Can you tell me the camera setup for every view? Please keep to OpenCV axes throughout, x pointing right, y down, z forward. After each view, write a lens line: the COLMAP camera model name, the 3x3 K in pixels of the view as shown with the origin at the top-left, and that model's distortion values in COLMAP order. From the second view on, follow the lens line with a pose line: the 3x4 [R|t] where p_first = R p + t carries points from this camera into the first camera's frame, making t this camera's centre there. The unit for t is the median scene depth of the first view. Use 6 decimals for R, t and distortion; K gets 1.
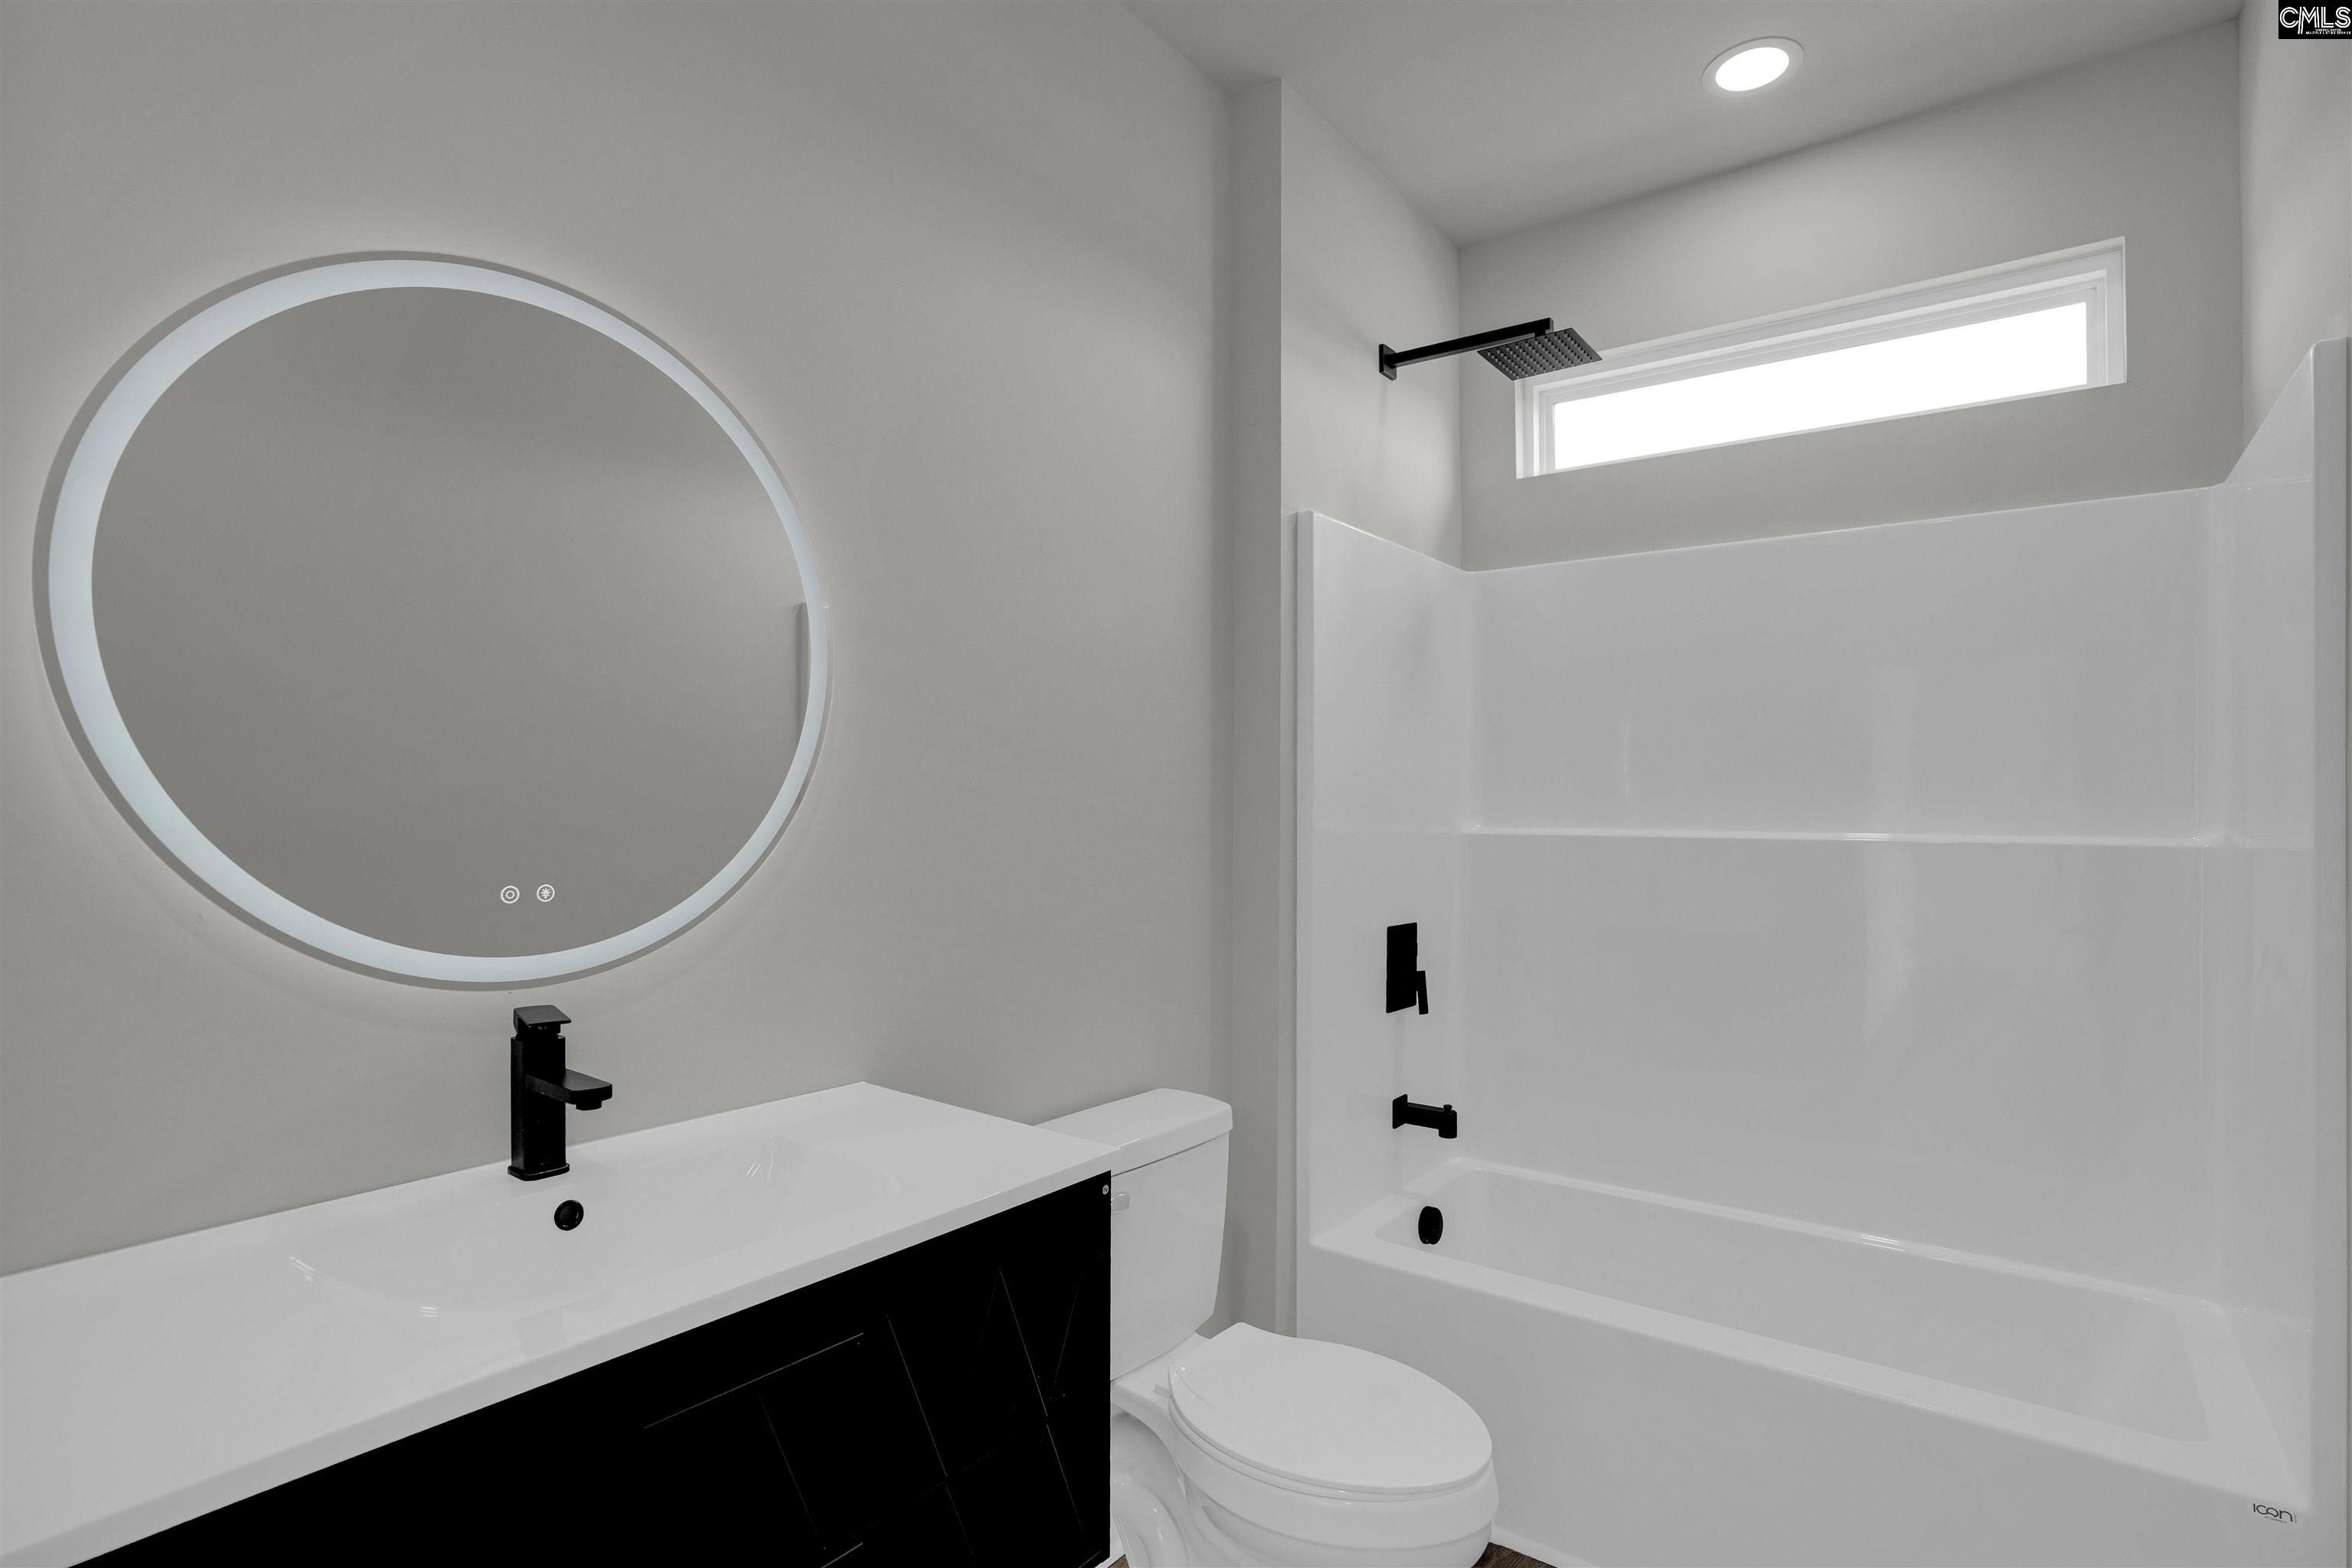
lens RADIAL K [[1098.9, 0, 1189.0], [0, 1098.9, 787.4], [0, 0, 1]] dist [-0.019680, 0.000312]
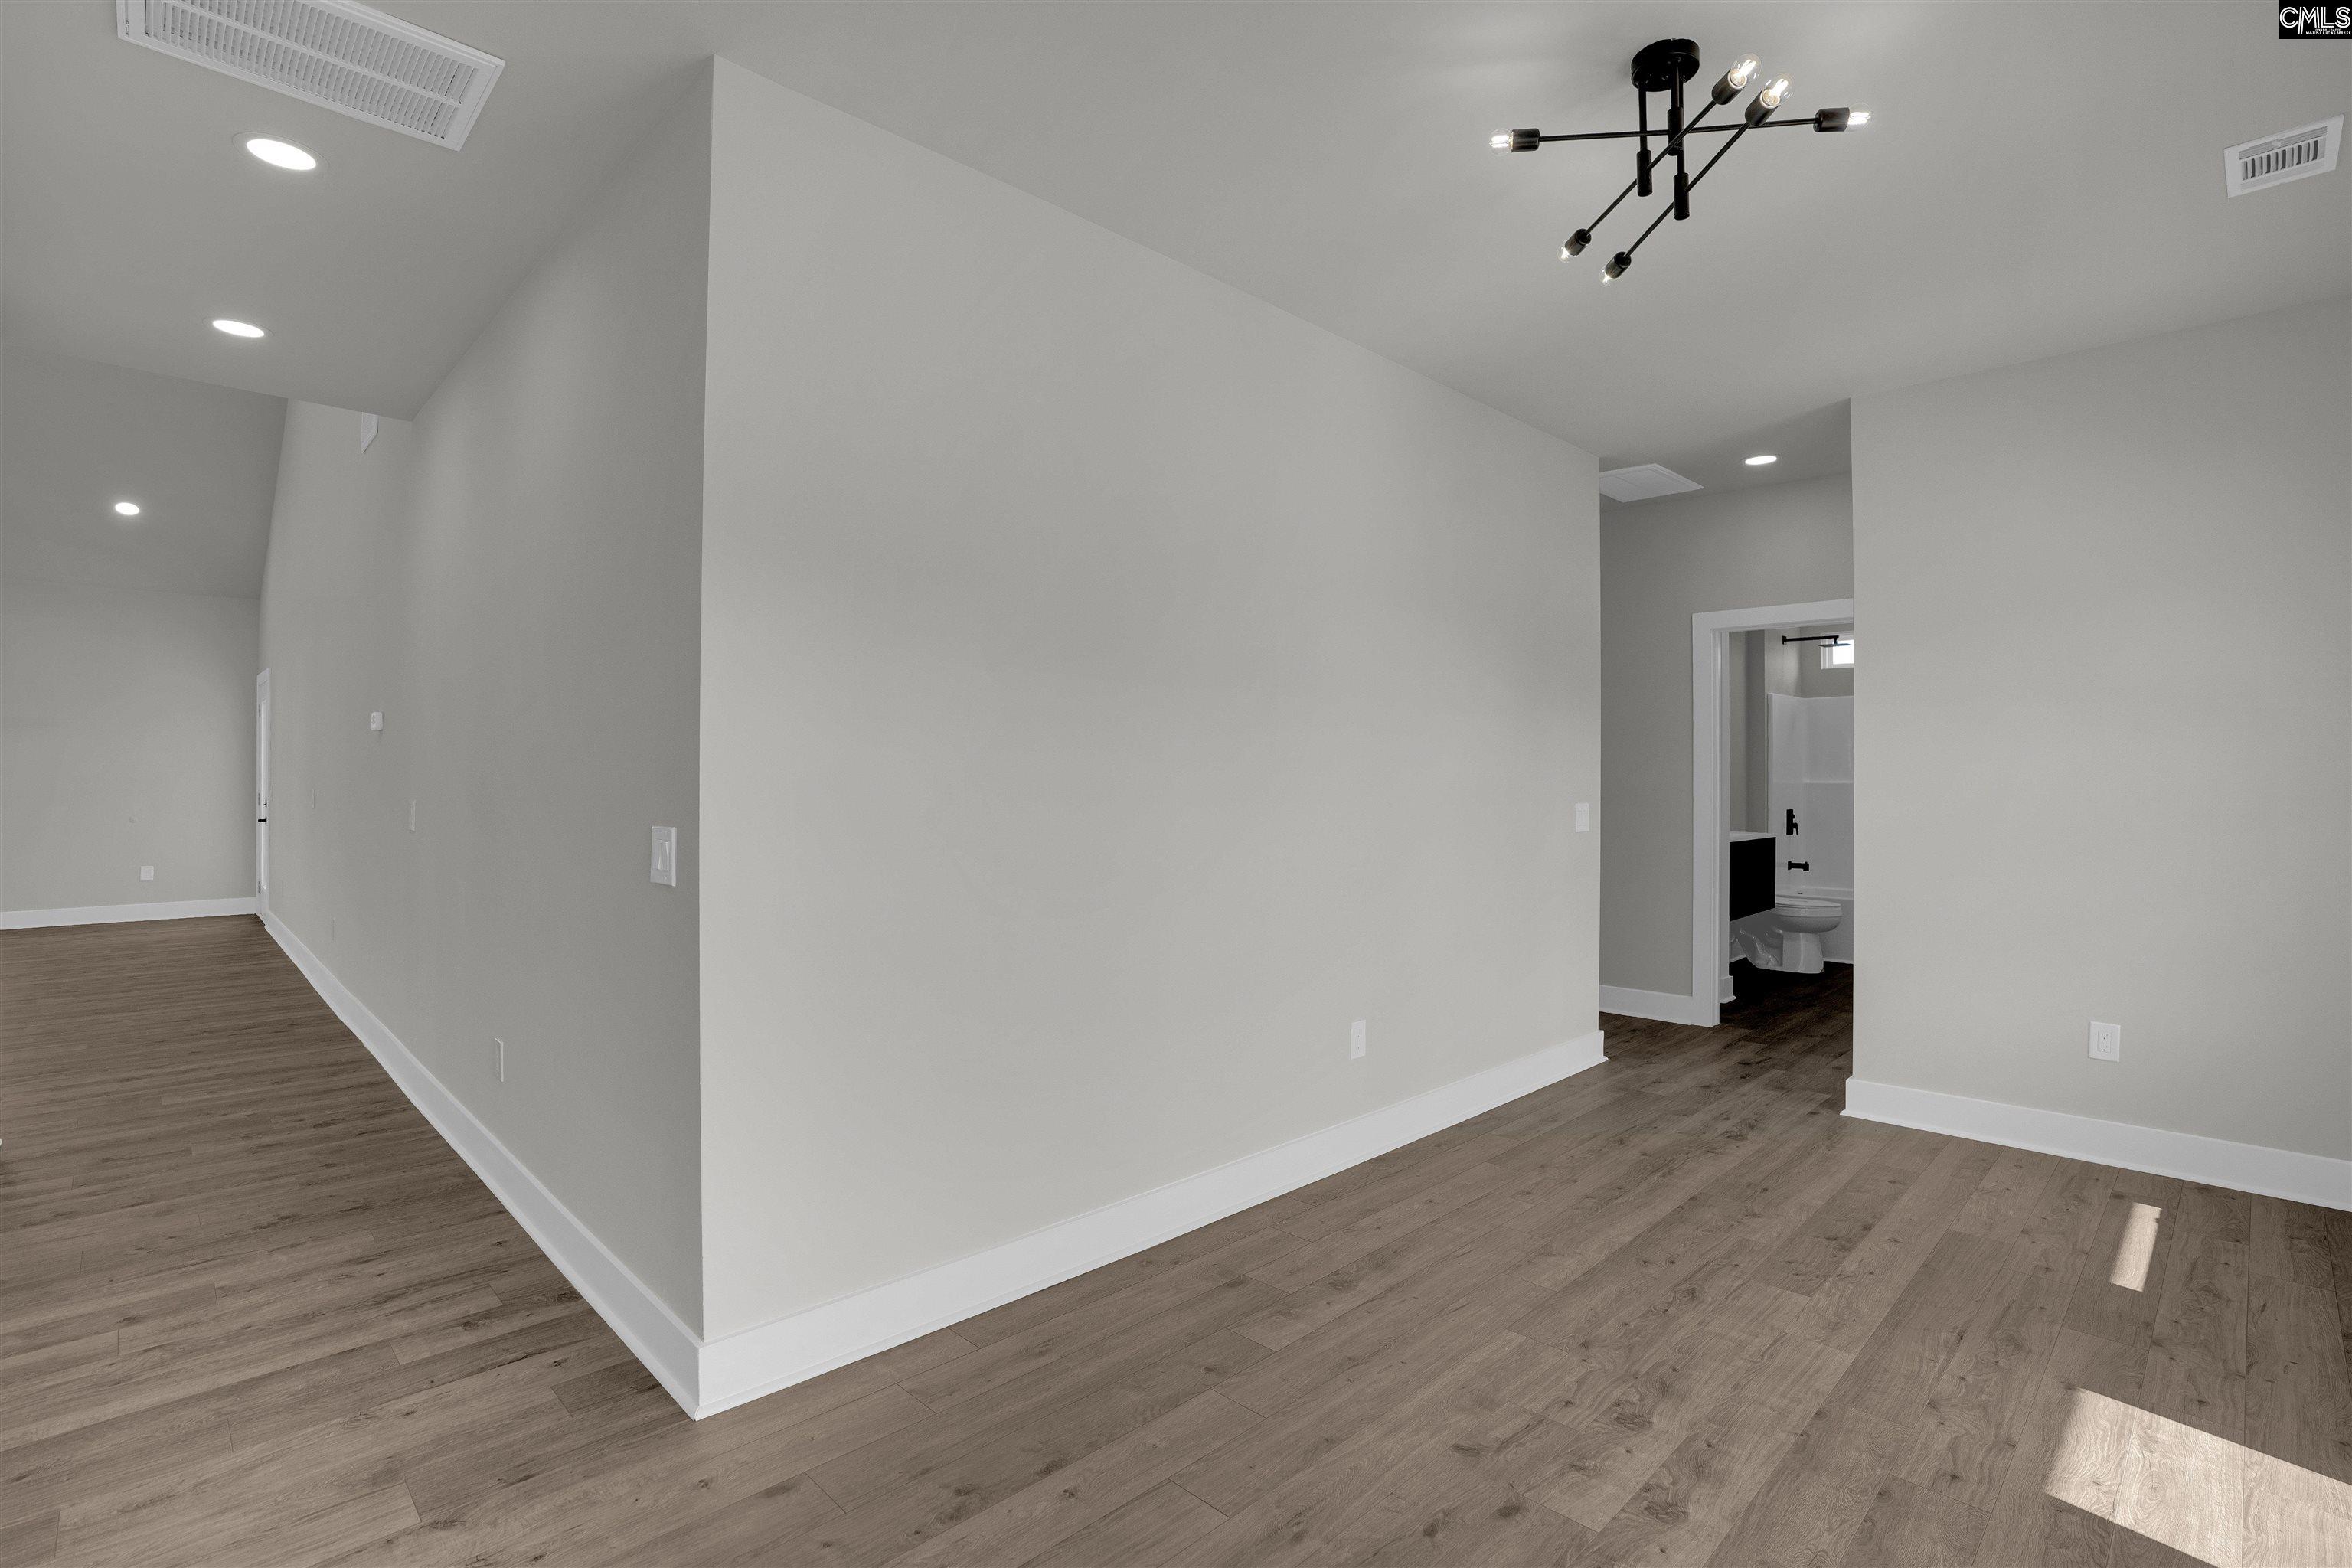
lens RADIAL K [[1098.9, 0, 1189.0], [0, 1098.9, 787.4], [0, 0, 1]] dist [-0.019680, 0.000312]
pose [[0.992689, -0.005678, -0.120570, -1.225394], [0.005960, 0.999980, 0.001983, 0.040300], [0.120556, -0.002688, 0.992703, -2.531667]]
